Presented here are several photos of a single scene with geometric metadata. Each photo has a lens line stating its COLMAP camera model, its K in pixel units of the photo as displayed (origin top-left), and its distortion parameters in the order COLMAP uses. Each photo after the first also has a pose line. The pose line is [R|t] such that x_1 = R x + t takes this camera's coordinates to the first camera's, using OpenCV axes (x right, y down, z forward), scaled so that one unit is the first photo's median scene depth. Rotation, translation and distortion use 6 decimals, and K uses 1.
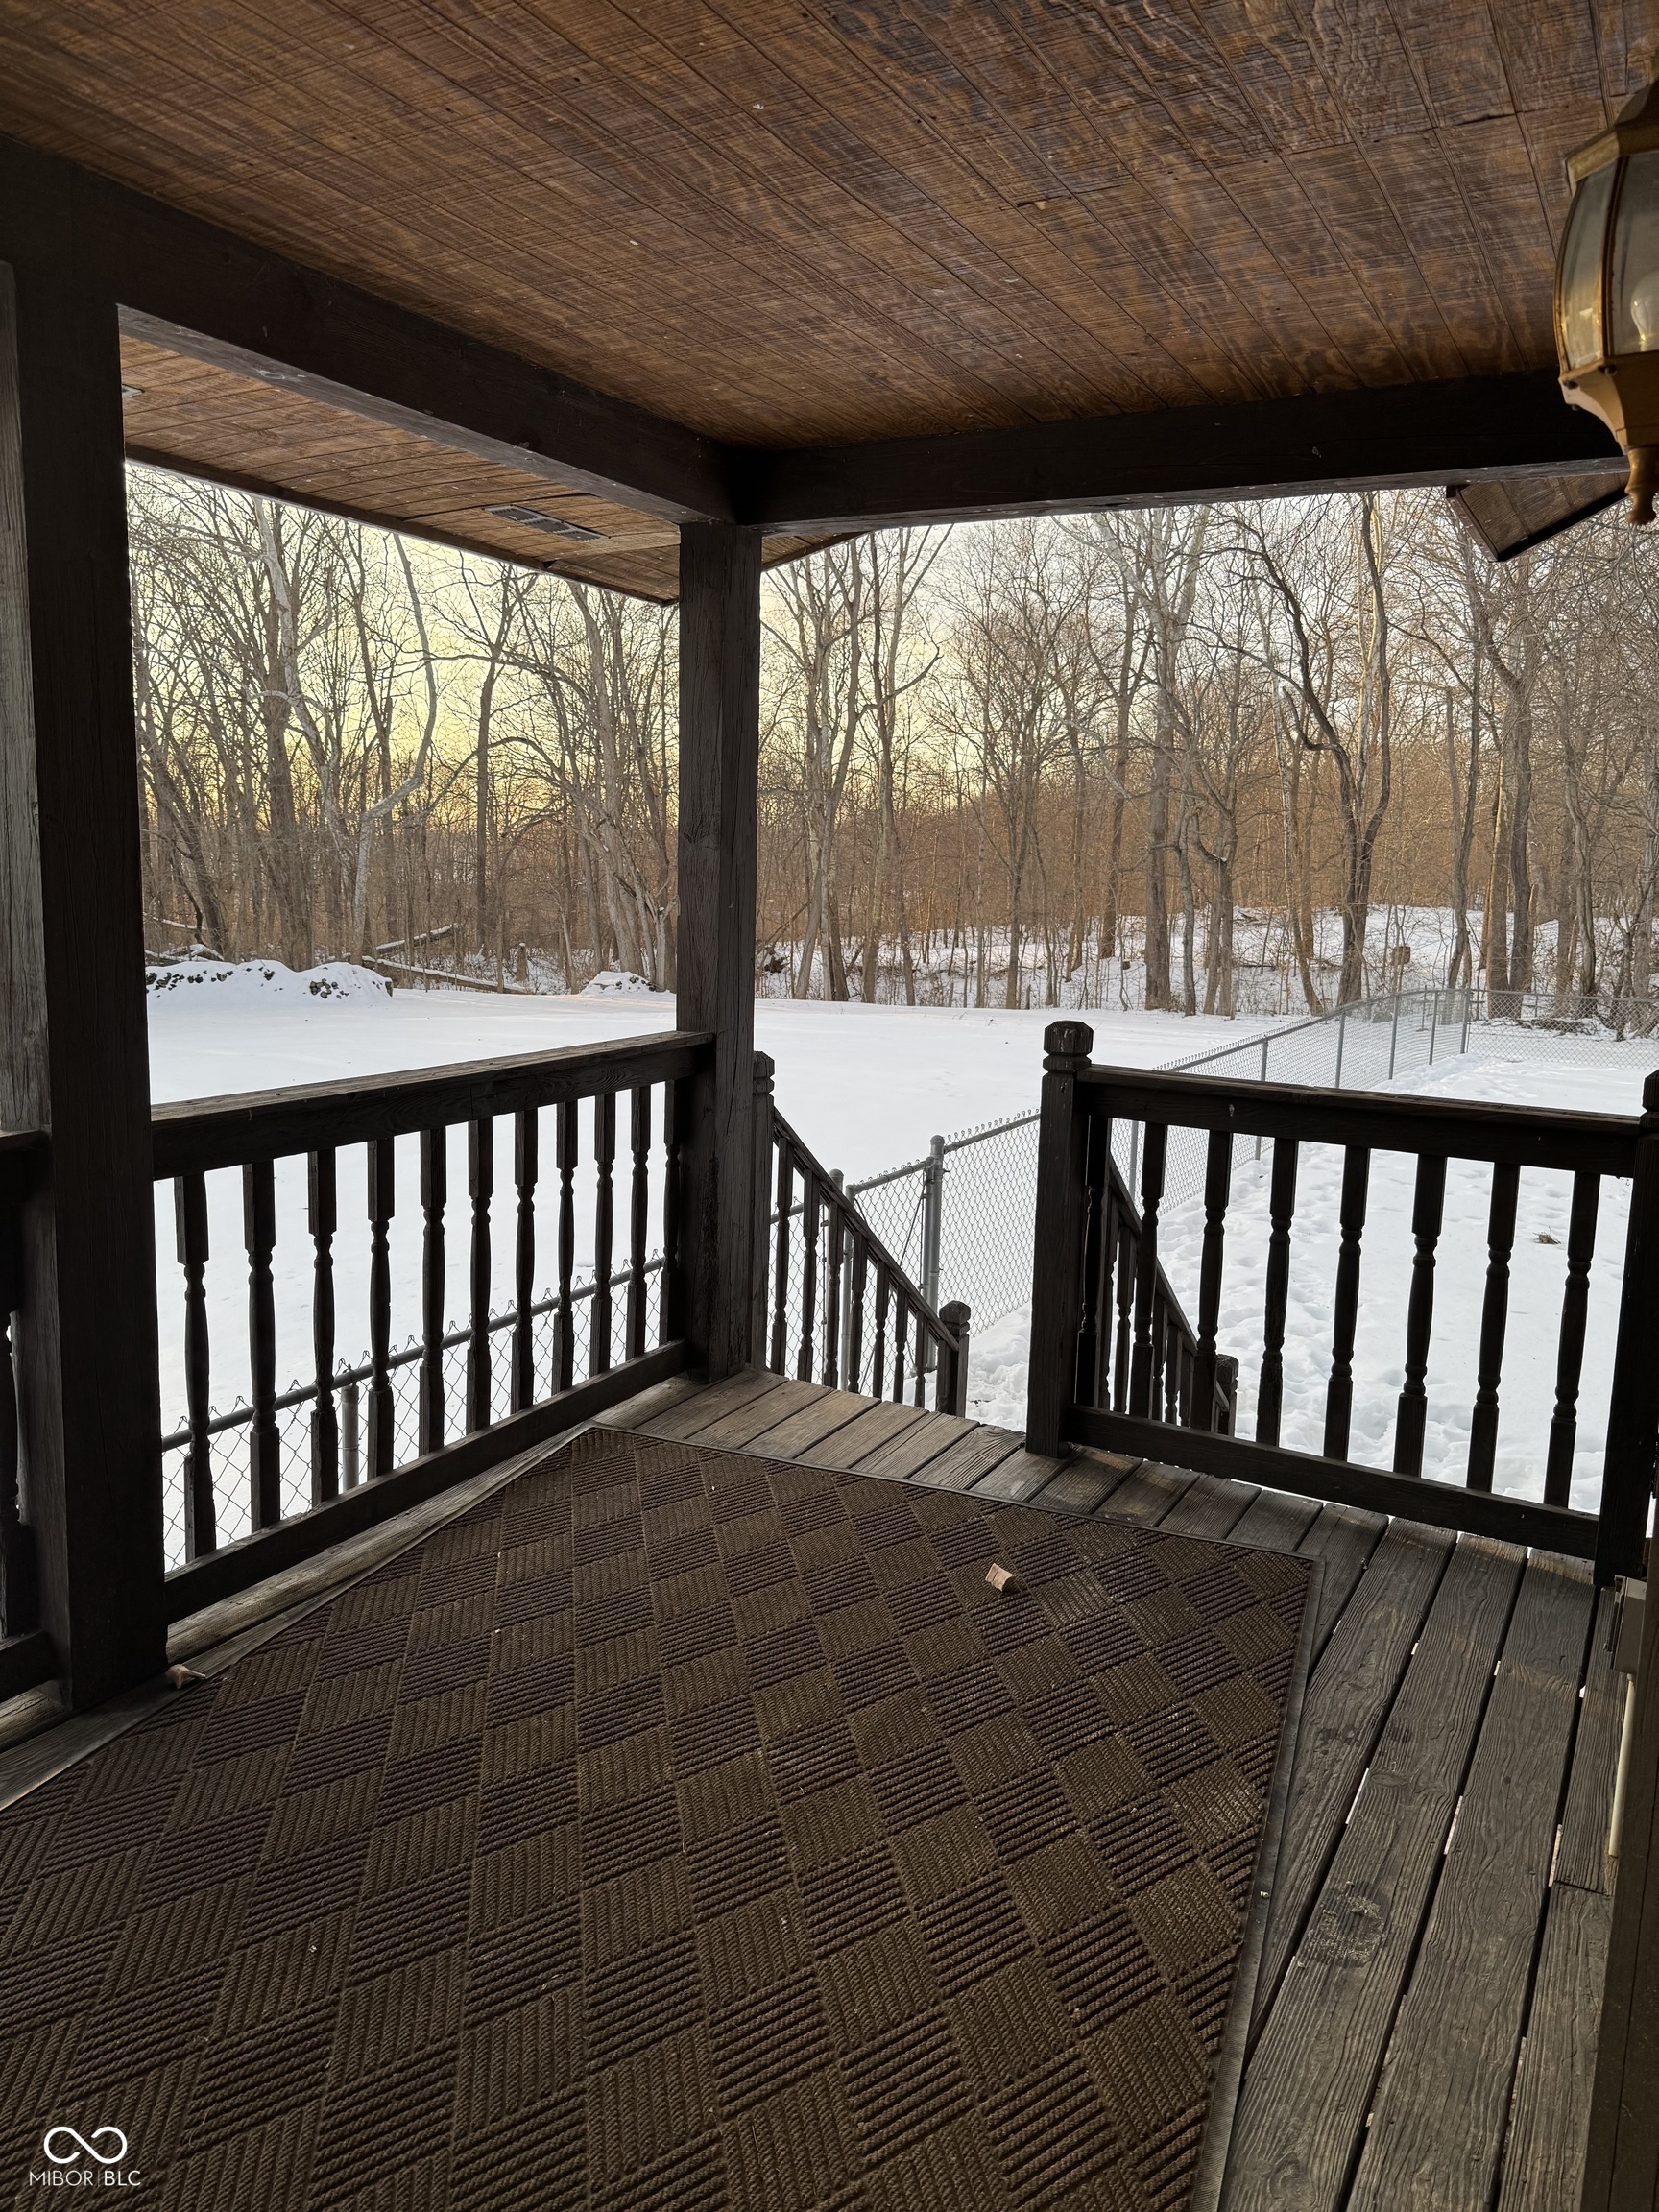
lens RADIAL K [[1561.4, 0, 830.8], [0, 1561.4, 1138.7], [0, 0, 1]] dist [0.031464, -0.053385]
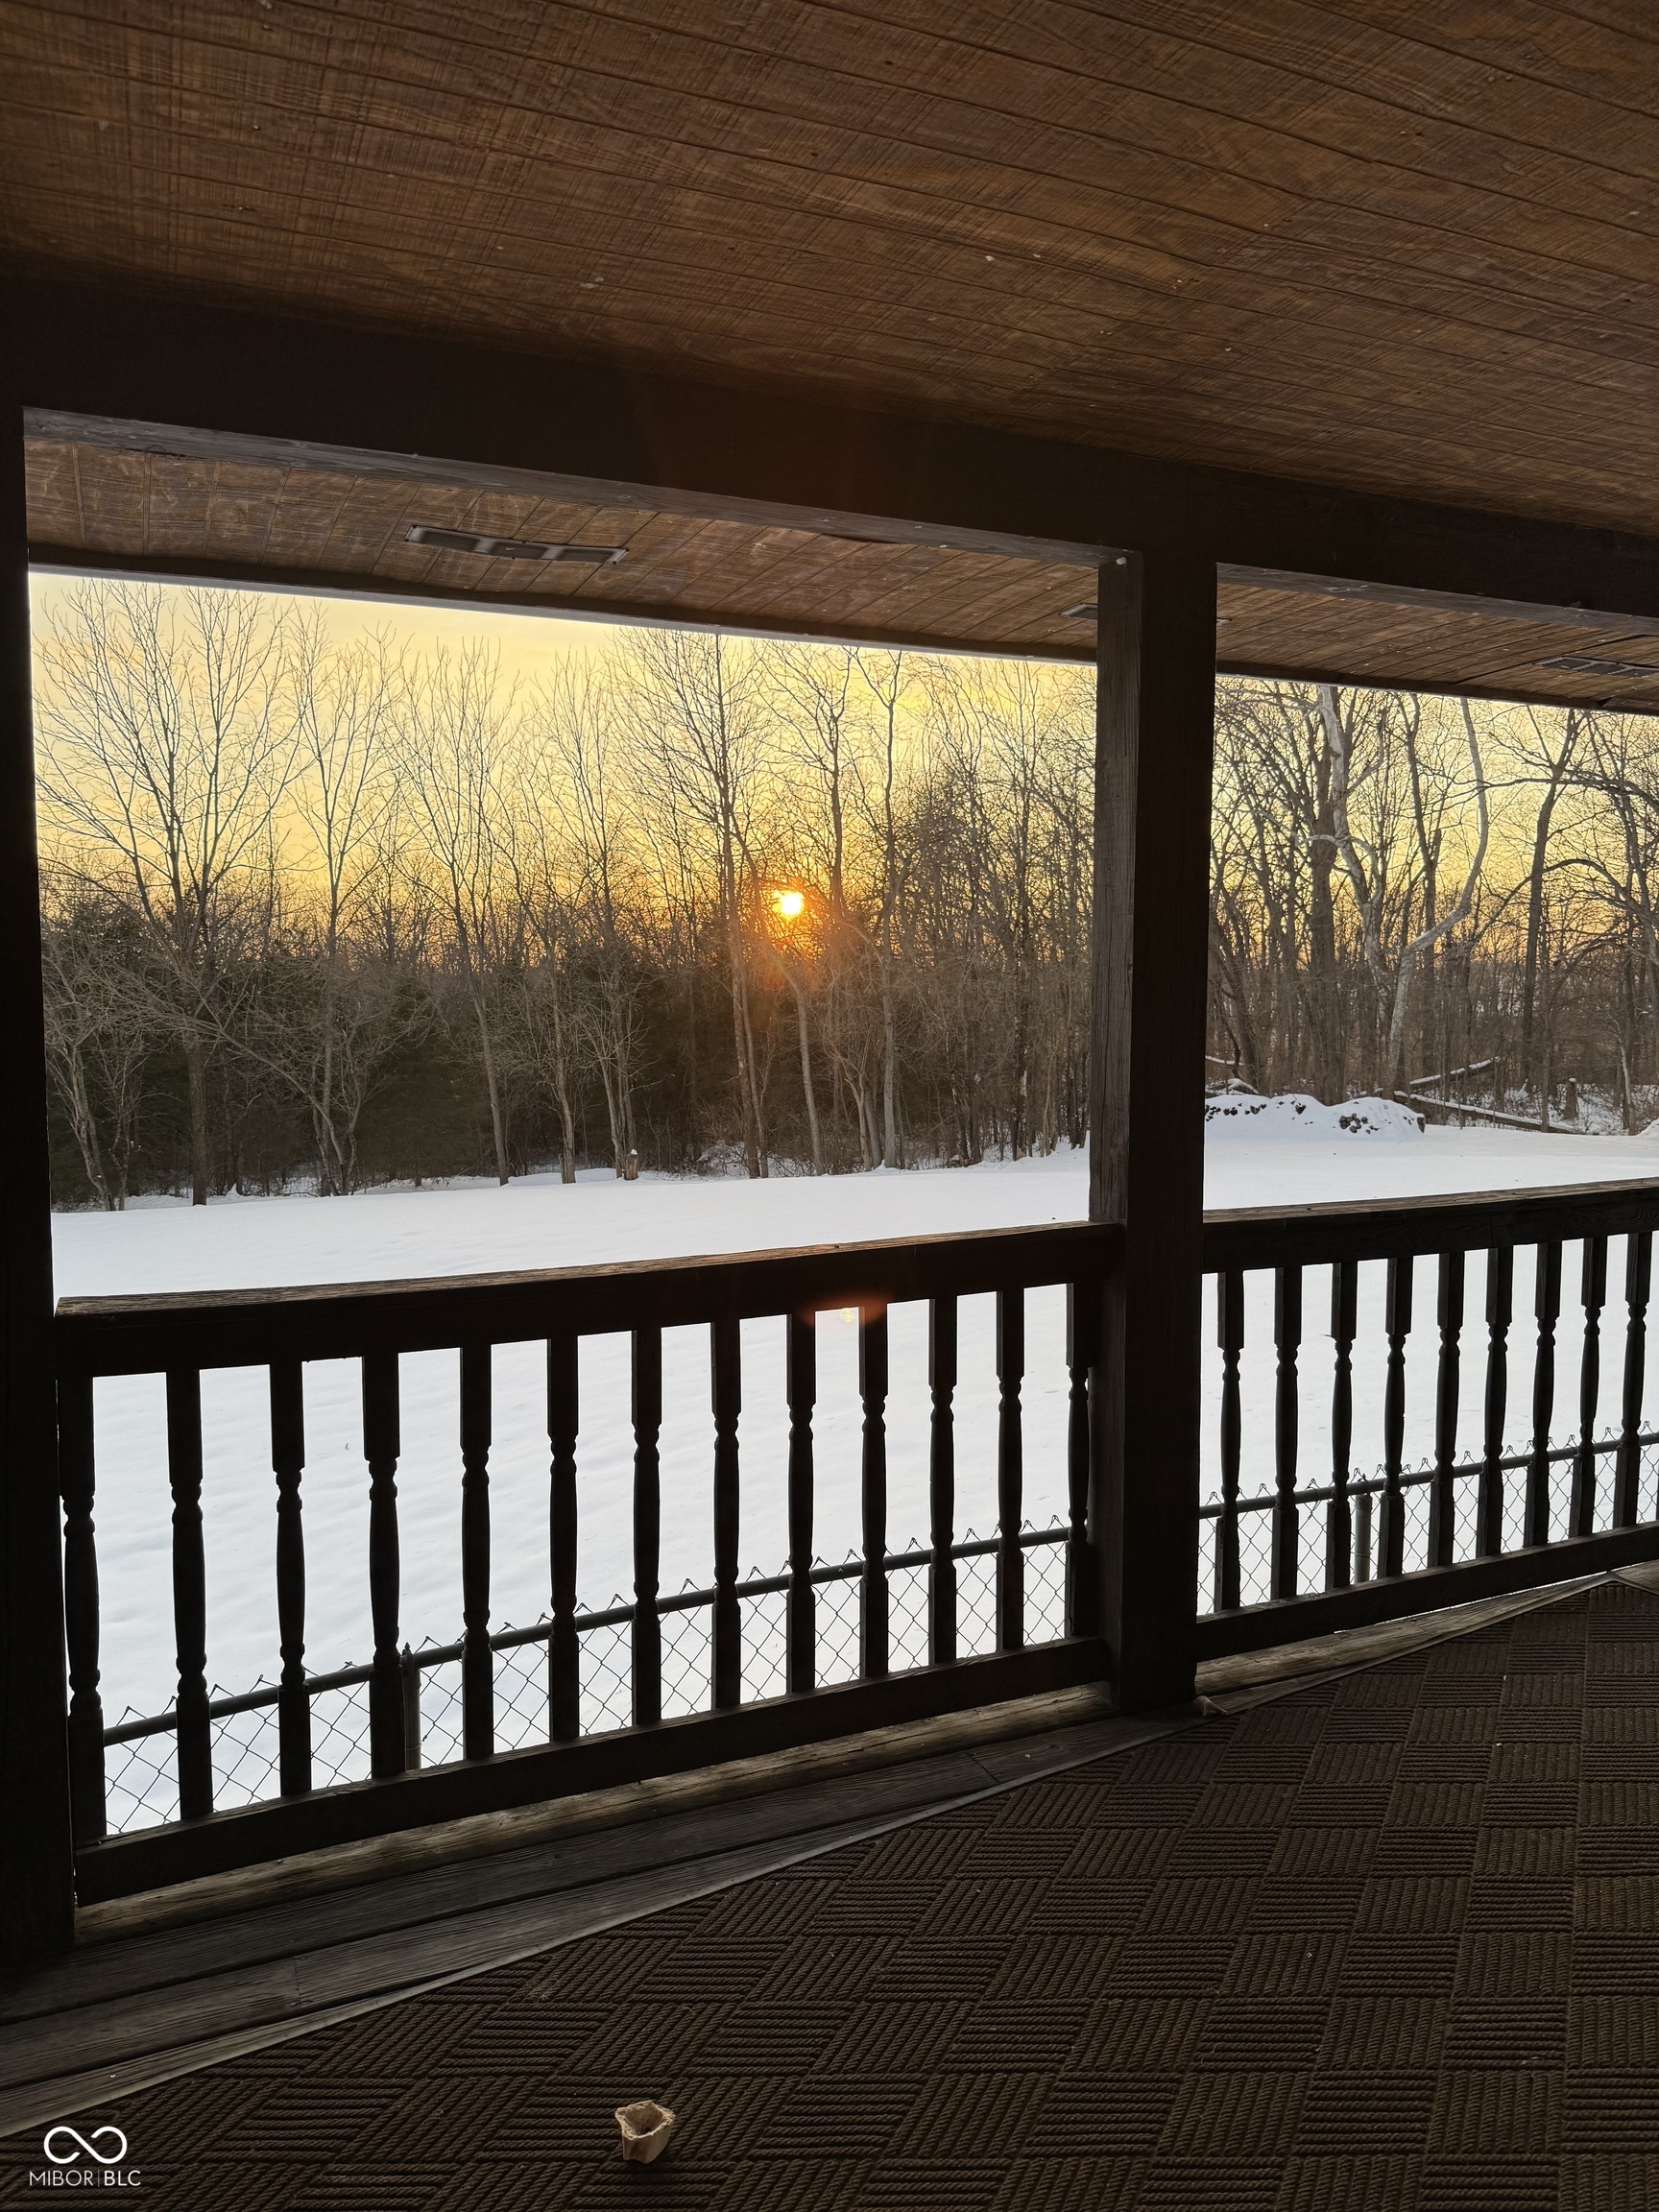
lens RADIAL K [[1561.4, 0, 830.8], [0, 1561.4, 1138.7], [0, 0, 1]] dist [0.031464, -0.053385]
pose [[0.805357, 0.025992, -0.592220, 0.030225], [-0.076457, 0.995248, -0.060292, 0.015102], [0.587839, 0.093836, 0.803517, -0.109307]]
